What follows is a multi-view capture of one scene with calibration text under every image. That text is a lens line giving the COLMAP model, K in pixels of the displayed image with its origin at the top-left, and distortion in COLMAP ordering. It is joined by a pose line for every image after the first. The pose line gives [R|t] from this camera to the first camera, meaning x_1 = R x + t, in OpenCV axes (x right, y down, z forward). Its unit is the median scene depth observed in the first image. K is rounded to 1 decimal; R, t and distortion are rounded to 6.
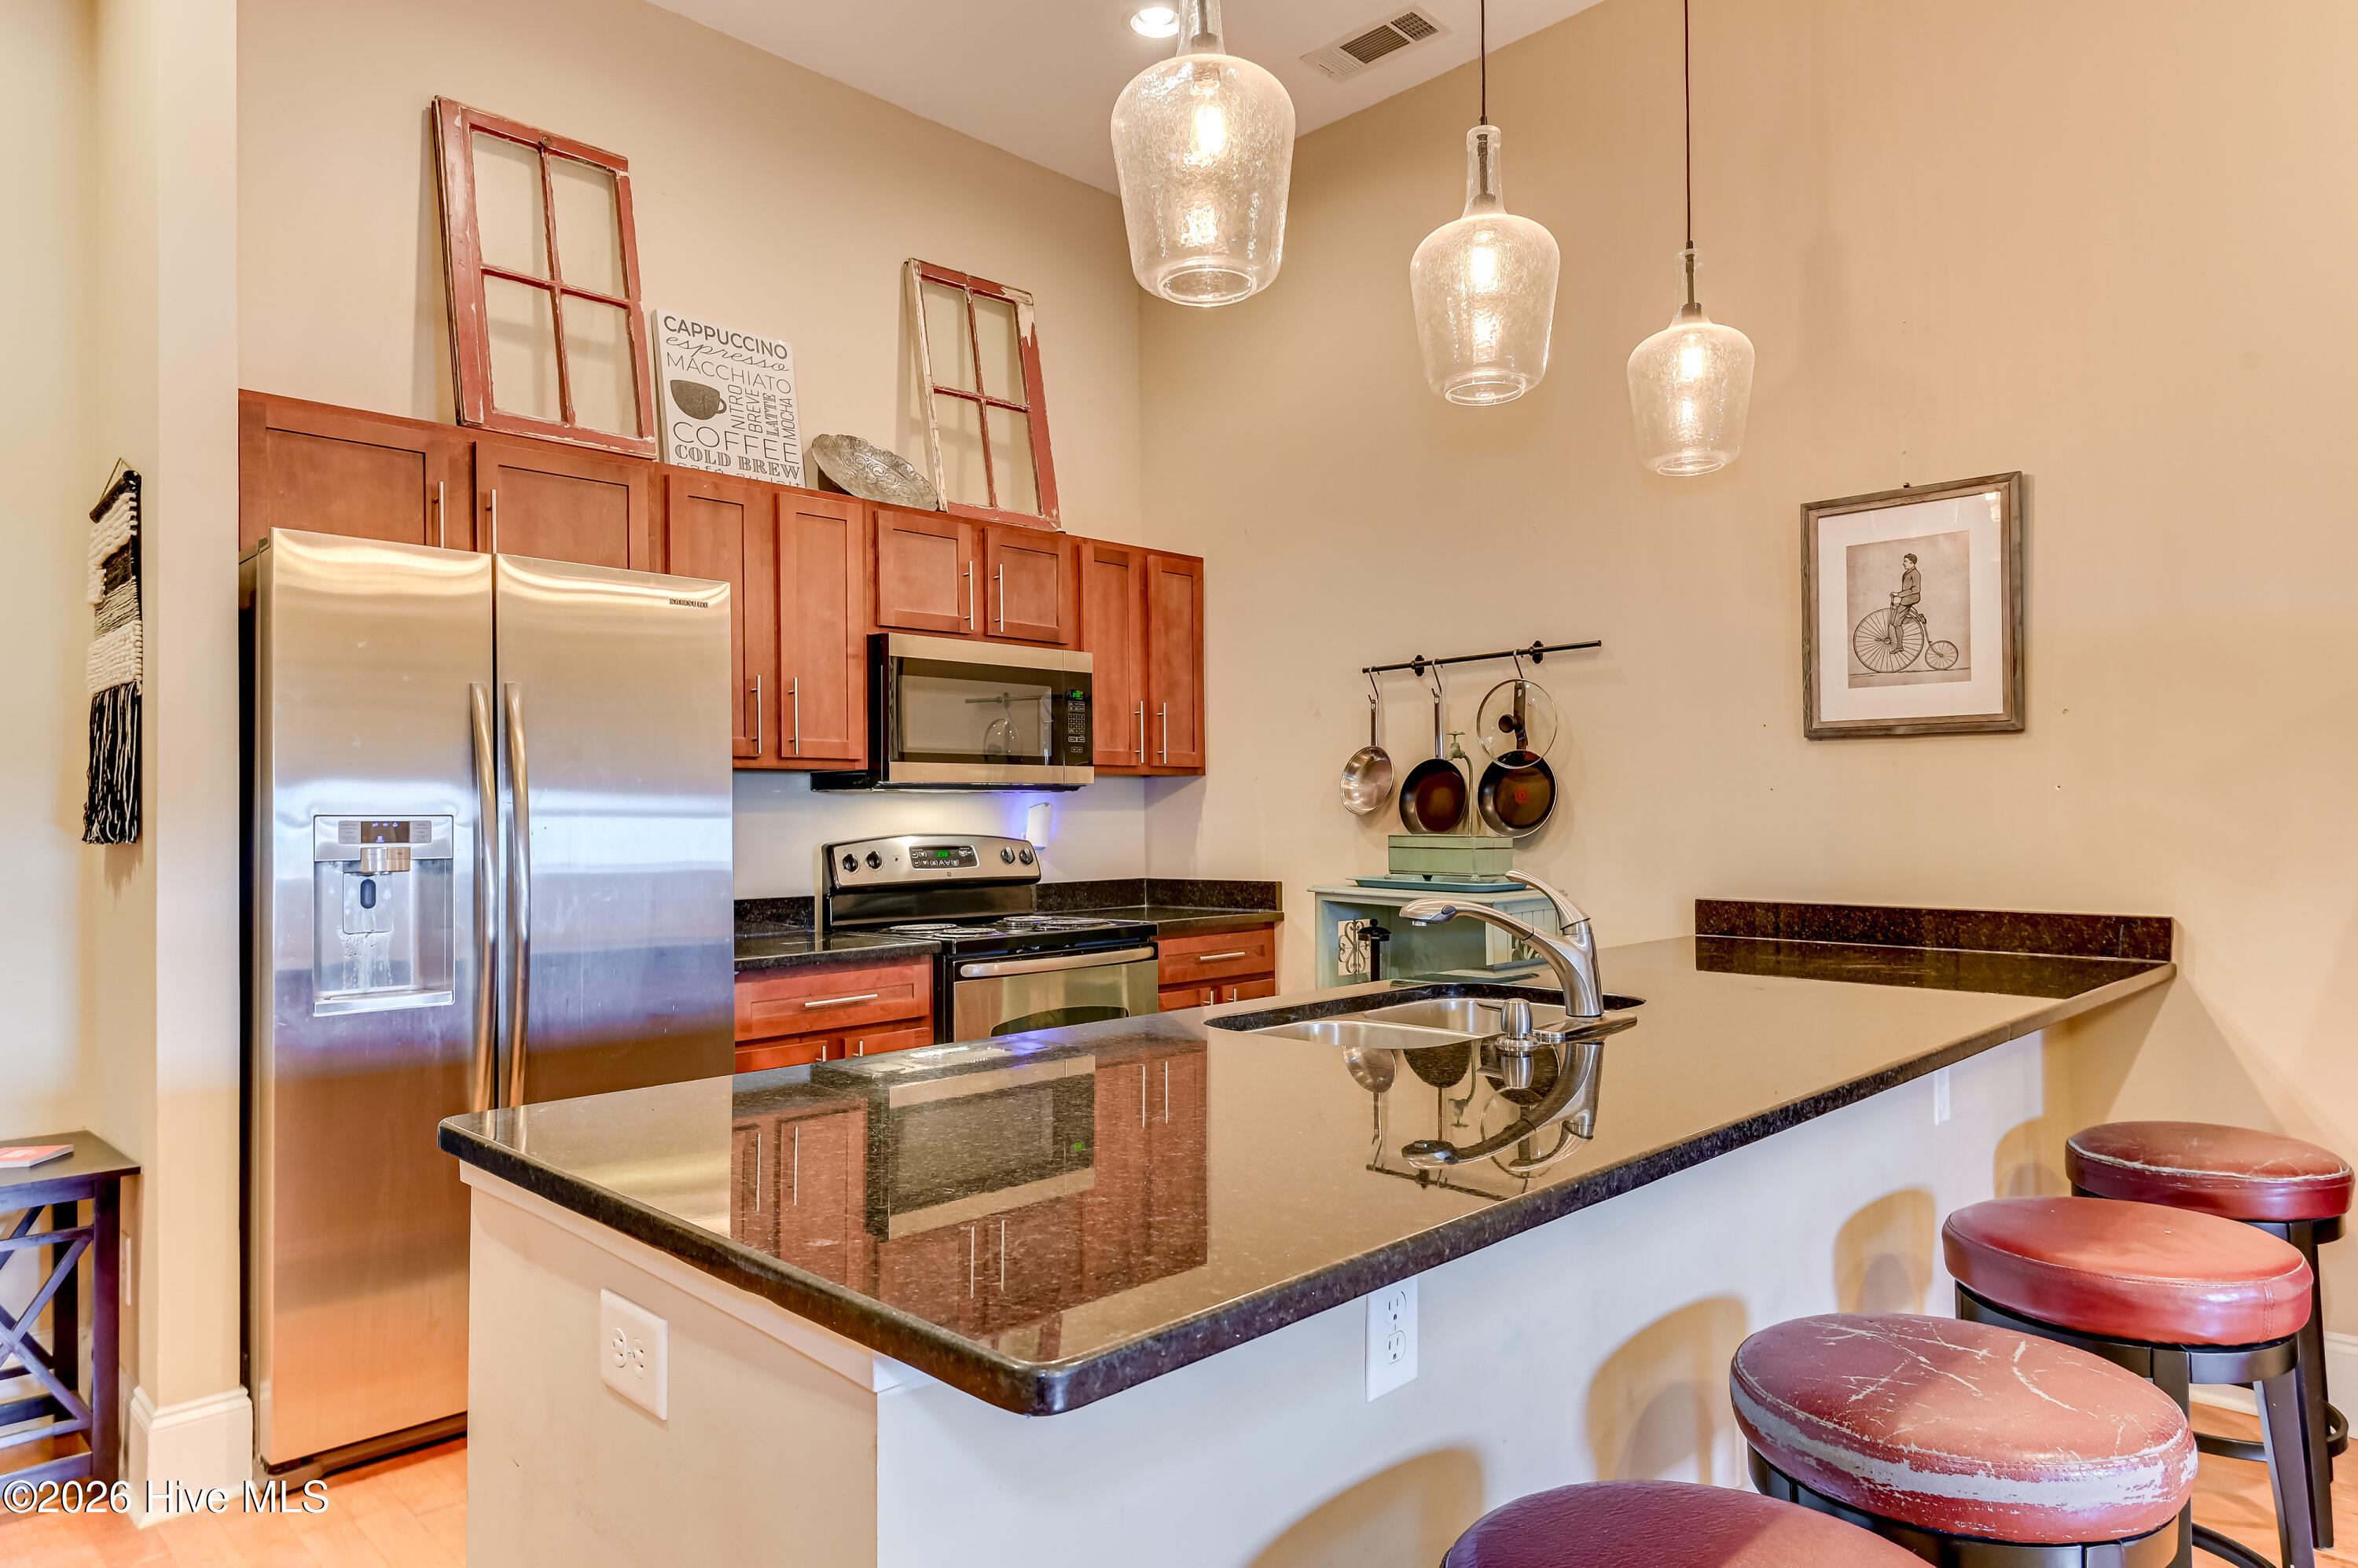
lens RADIAL K [[1434.8, 0, 1172.7], [0, 1434.8, 799.5], [0, 0, 1]] dist [0.032455, -0.026327]
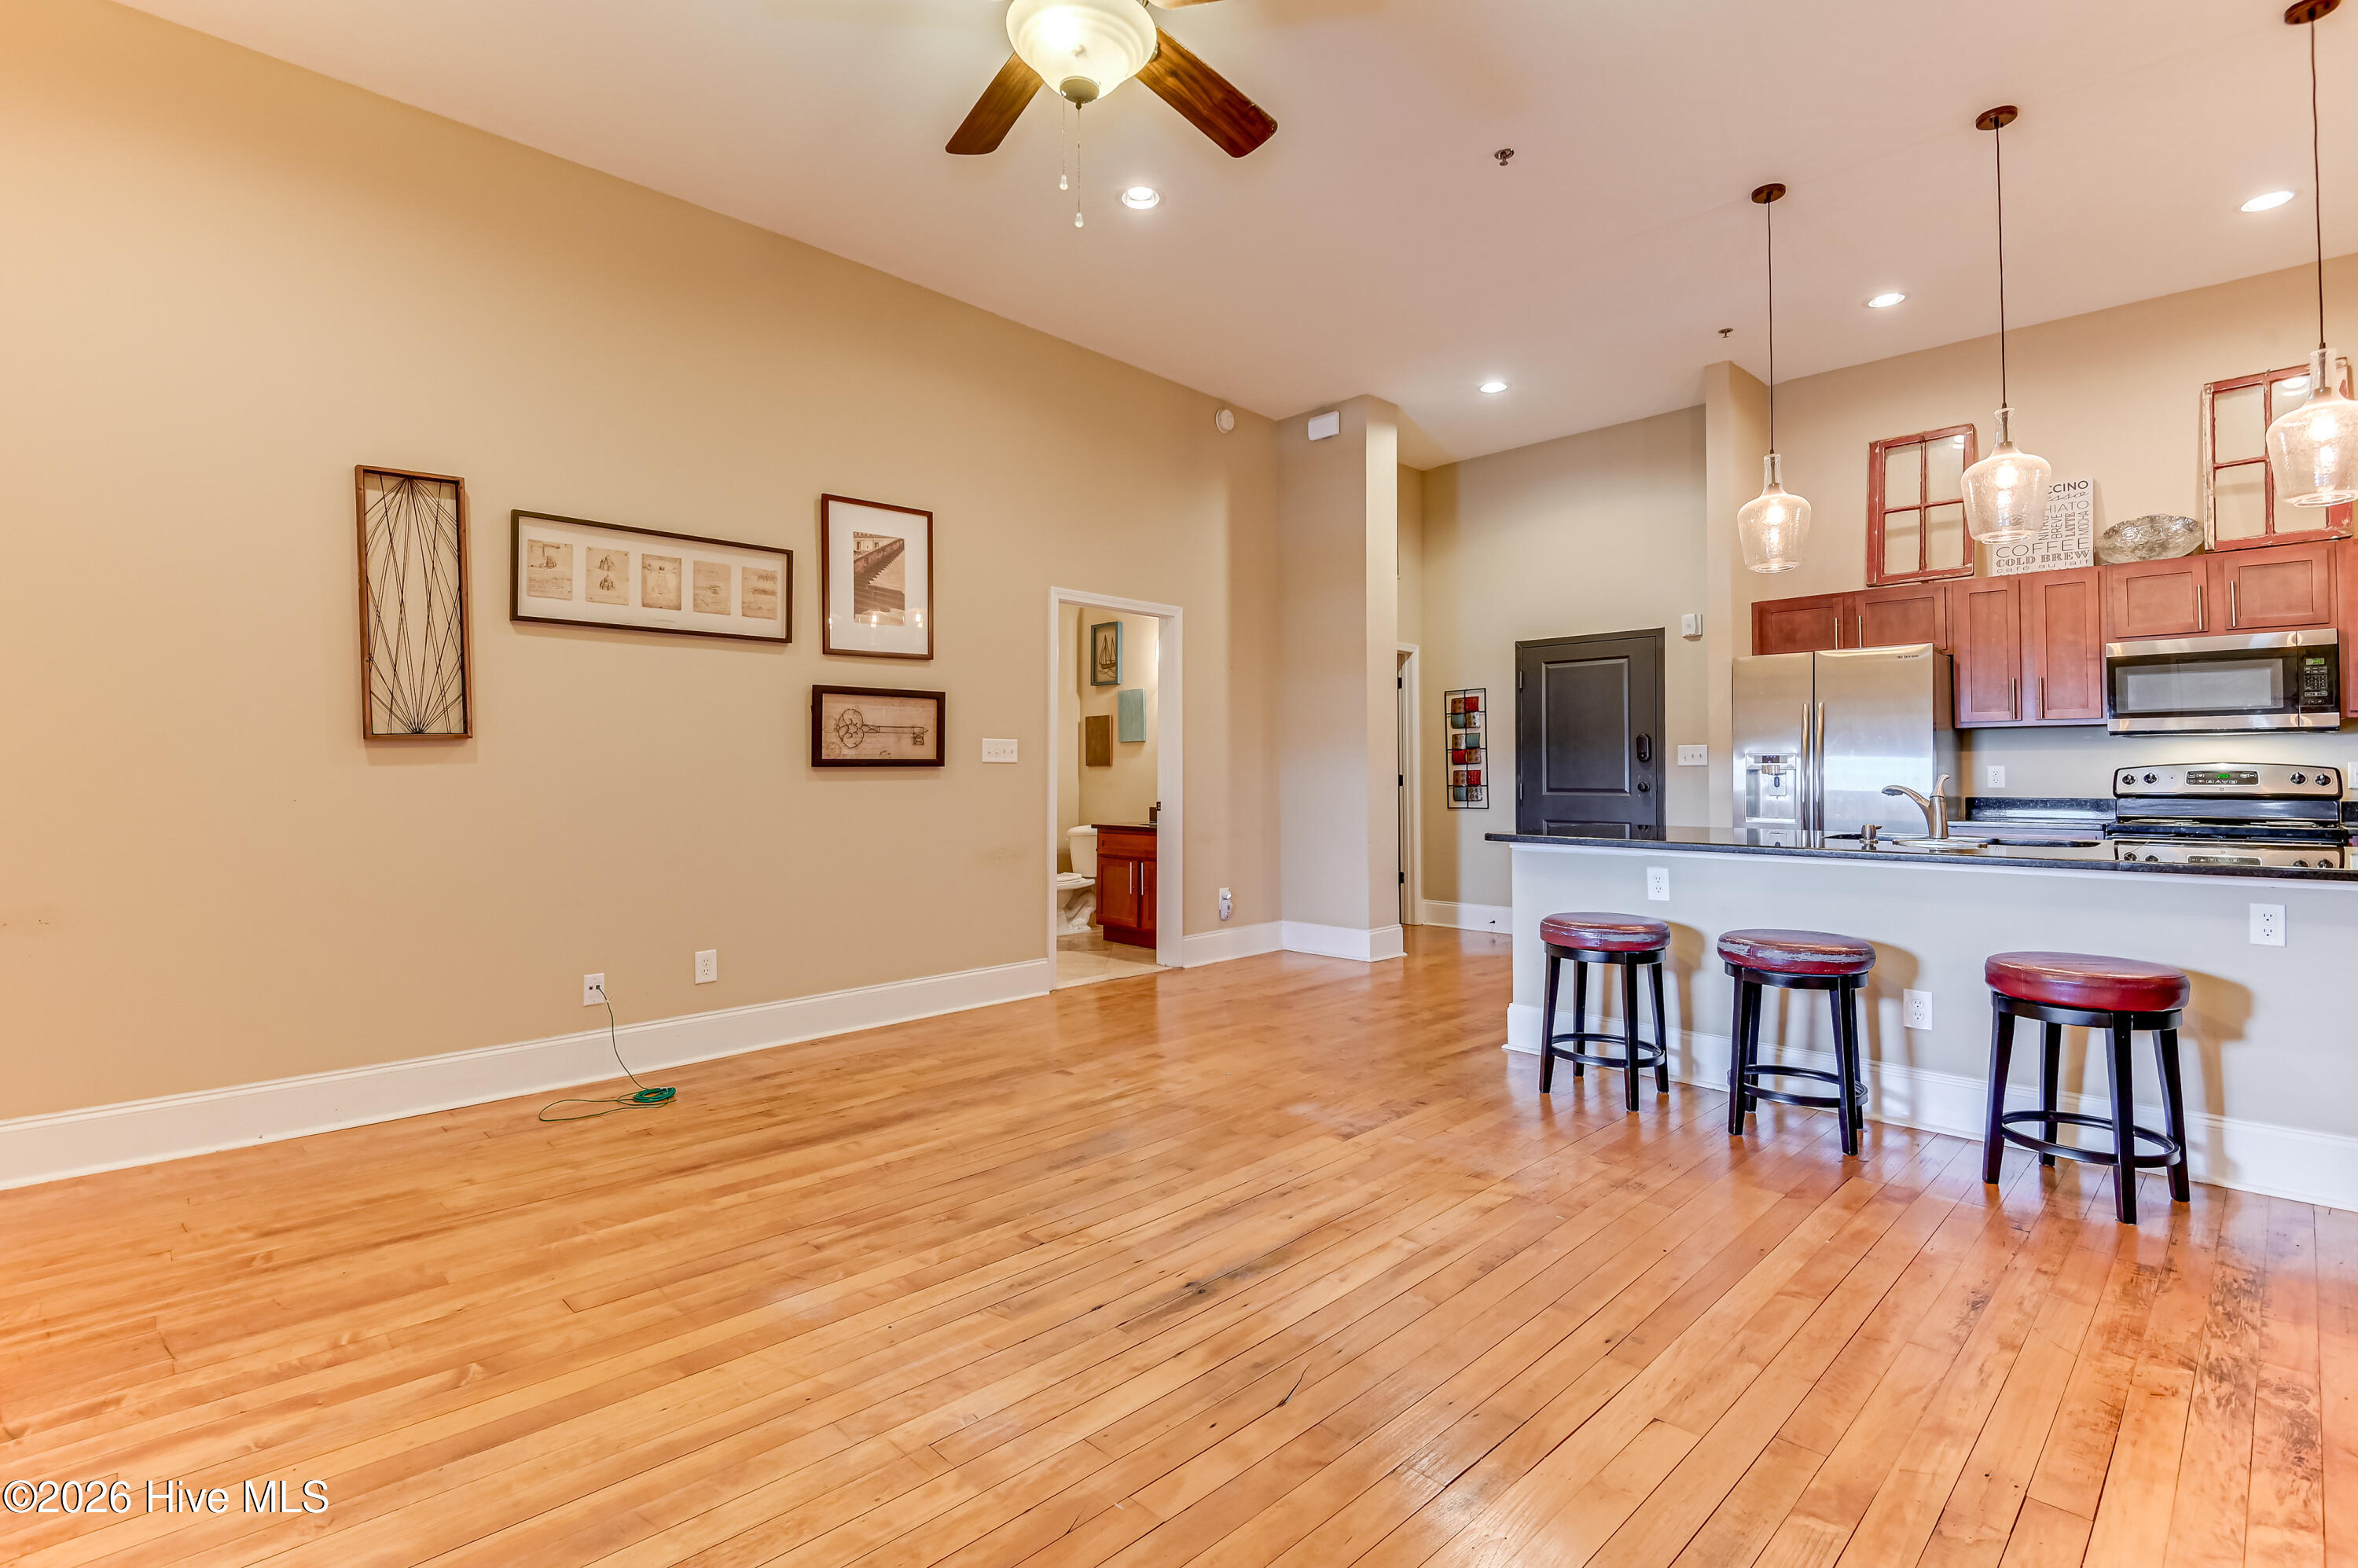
lens RADIAL K [[1096.8, 0, 1171.3], [0, 1096.8, 757.8], [0, 0, 1]] dist [0.024445, -0.017439]
pose [[-0.004831, -0.002464, -0.999985, 1.229604], [0.017011, 0.999852, -0.002546, 0.003774], [0.999844, -0.017023, -0.004788, -0.113871]]
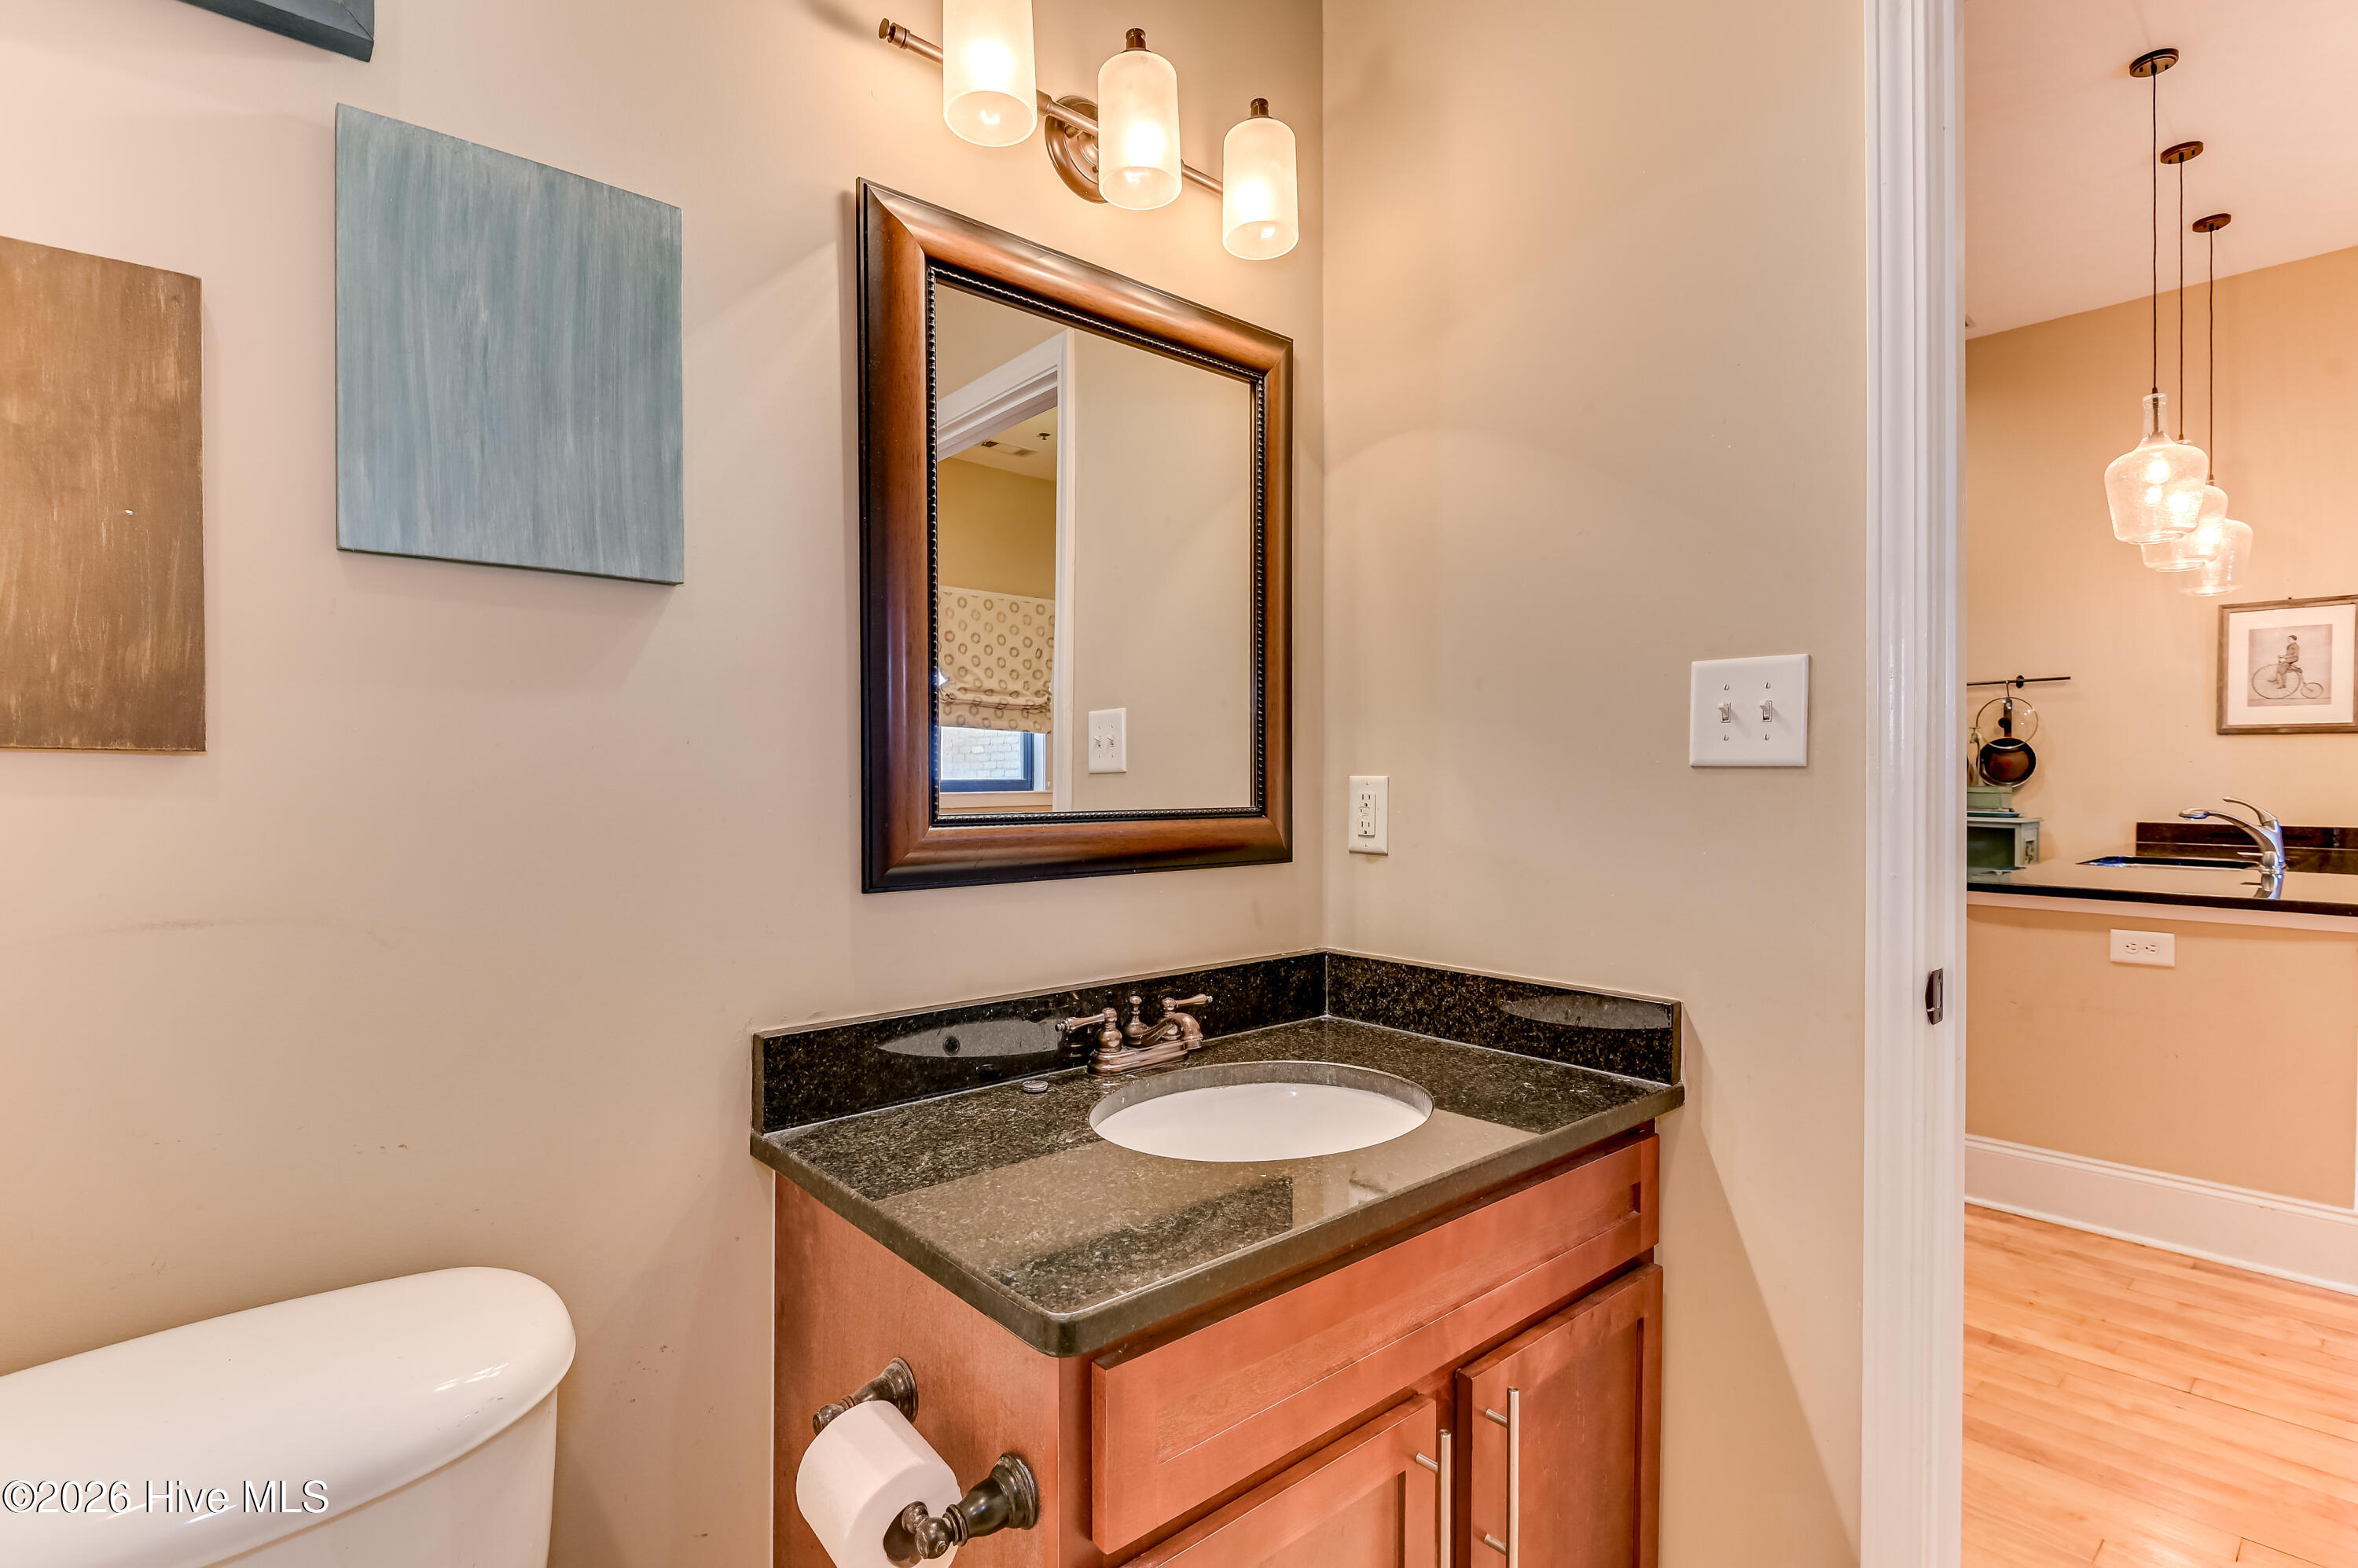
lens RADIAL K [[1081.4, 0, 1200.8], [0, 1081.4, 779.4], [0, 0, 1]] dist [0.000428, -0.011753]
pose [[0.996756, 0.011689, -0.079636, -0.726484], [-0.010465, 0.999821, 0.015773, 0.007114], [0.079806, -0.014888, 0.996699, -0.446773]]
